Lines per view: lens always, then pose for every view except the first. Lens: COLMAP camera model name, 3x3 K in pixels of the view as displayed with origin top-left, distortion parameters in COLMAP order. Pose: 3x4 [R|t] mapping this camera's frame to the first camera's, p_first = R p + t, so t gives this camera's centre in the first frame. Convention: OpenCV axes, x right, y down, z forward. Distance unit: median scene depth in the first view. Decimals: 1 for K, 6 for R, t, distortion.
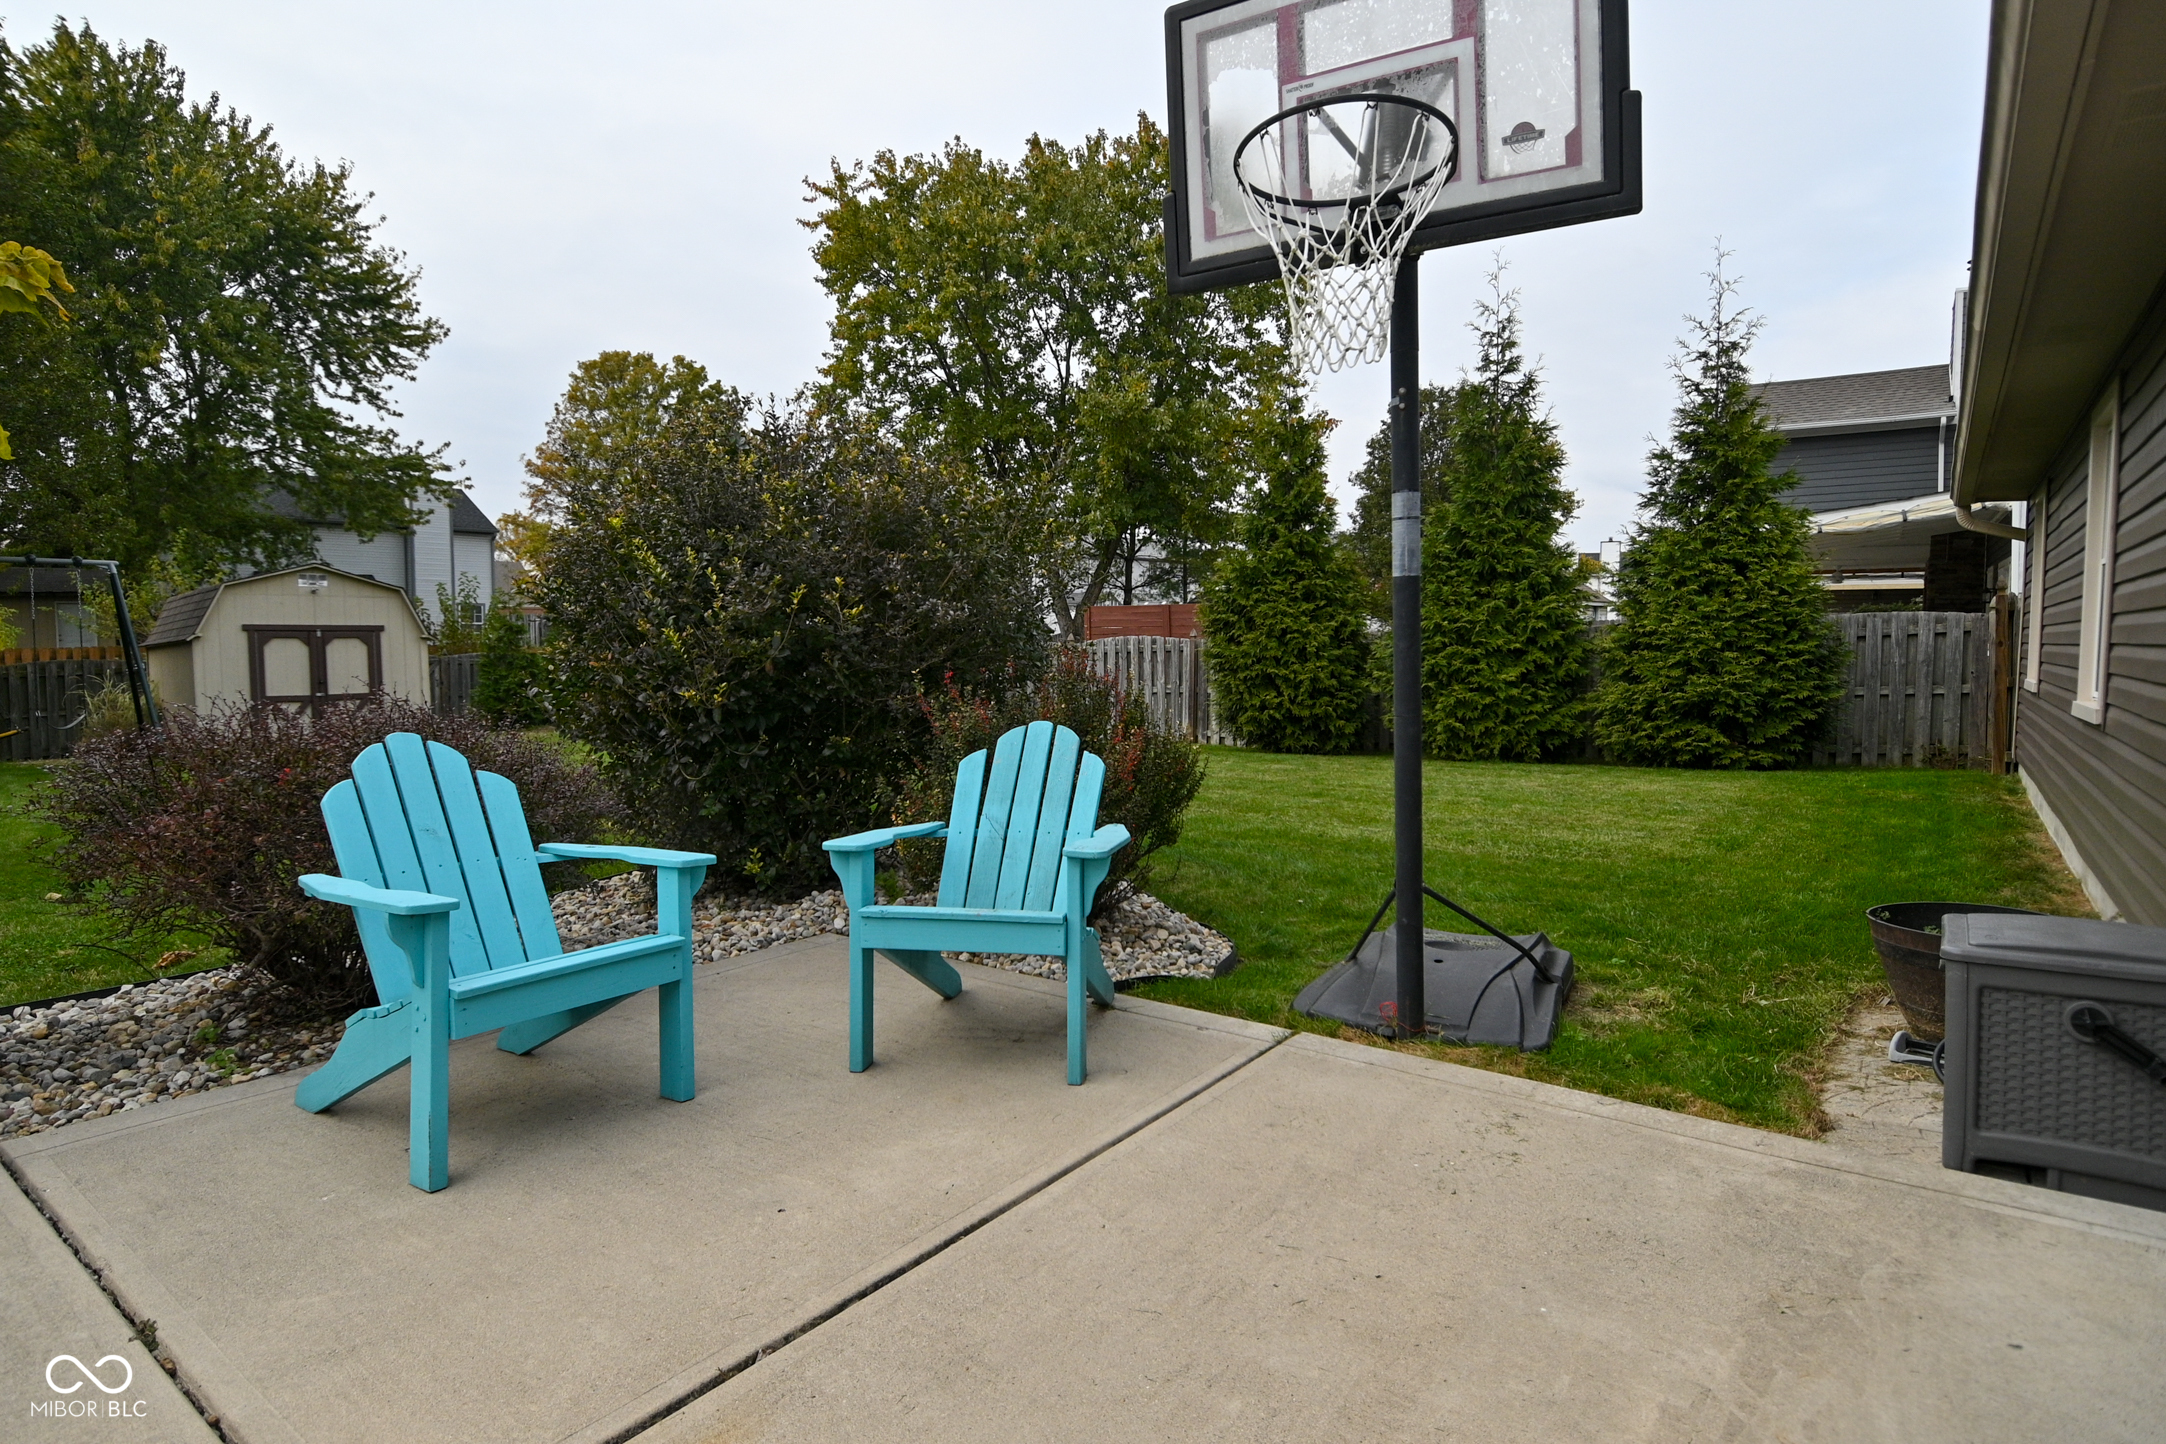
lens RADIAL K [[1140.0, 0, 1091.6], [0, 1140.0, 713.6], [0, 0, 1]] dist [0.009984, -0.020395]
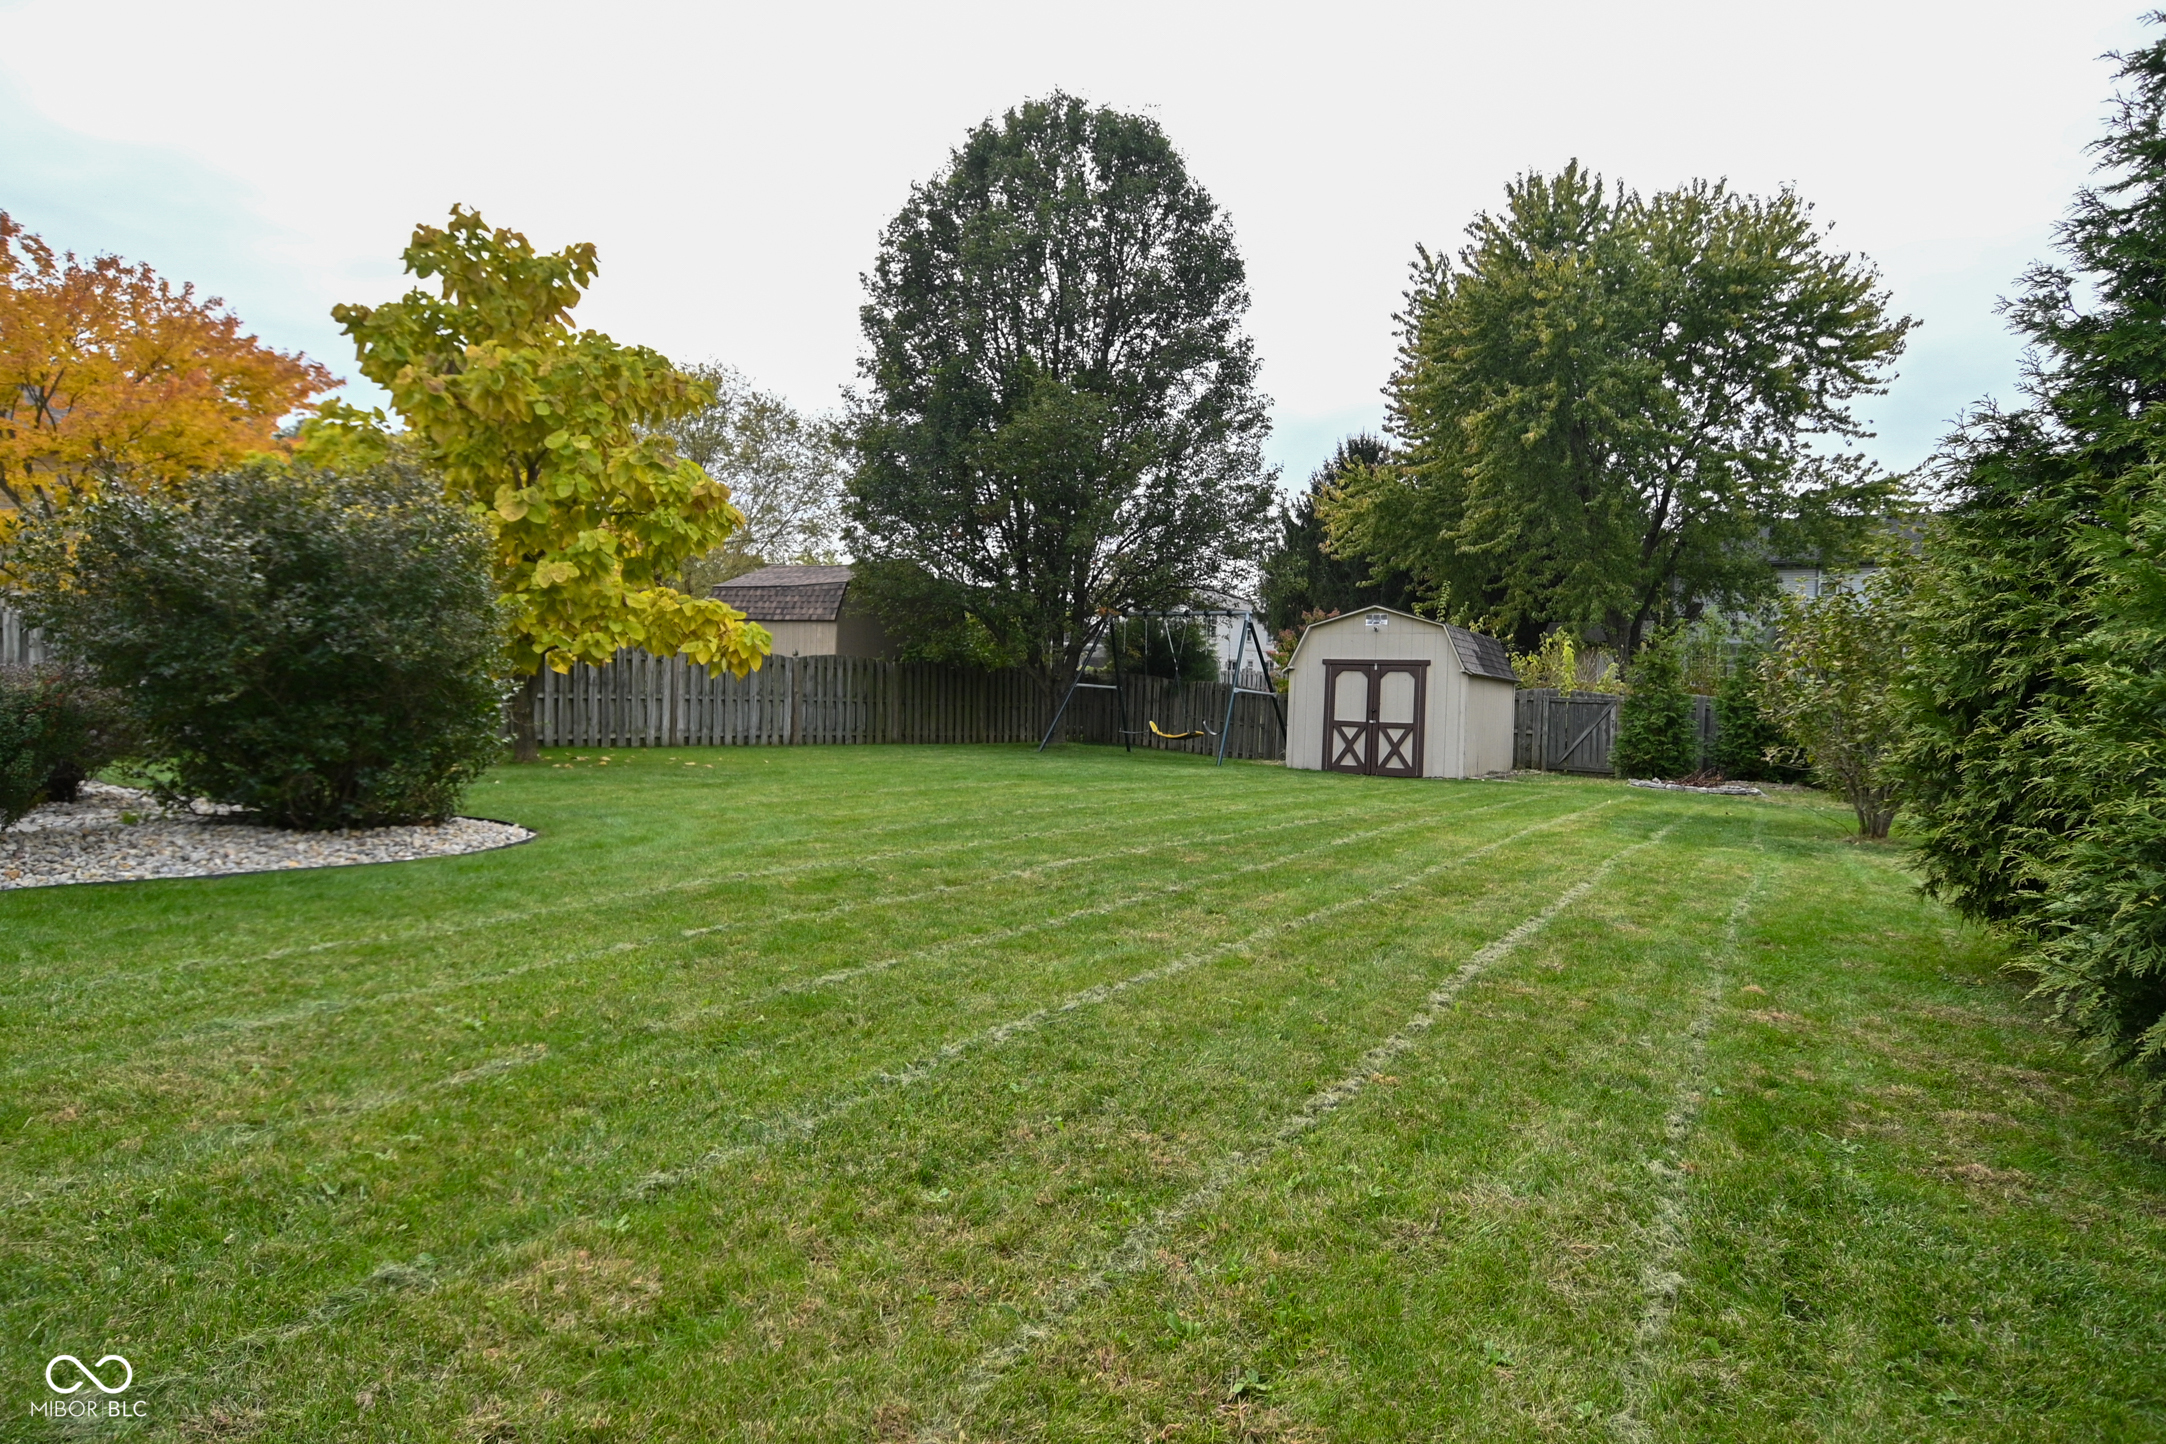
lens RADIAL K [[1140.0, 0, 1084.6], [0, 1140.0, 715.9], [0, 0, 1]] dist [0.009984, -0.020395]
pose [[0.162959, 0.035377, -0.985998, 0.561347], [-0.082841, 0.996319, 0.022056, -0.036047], [0.983149, 0.078087, 0.165290, 0.819584]]
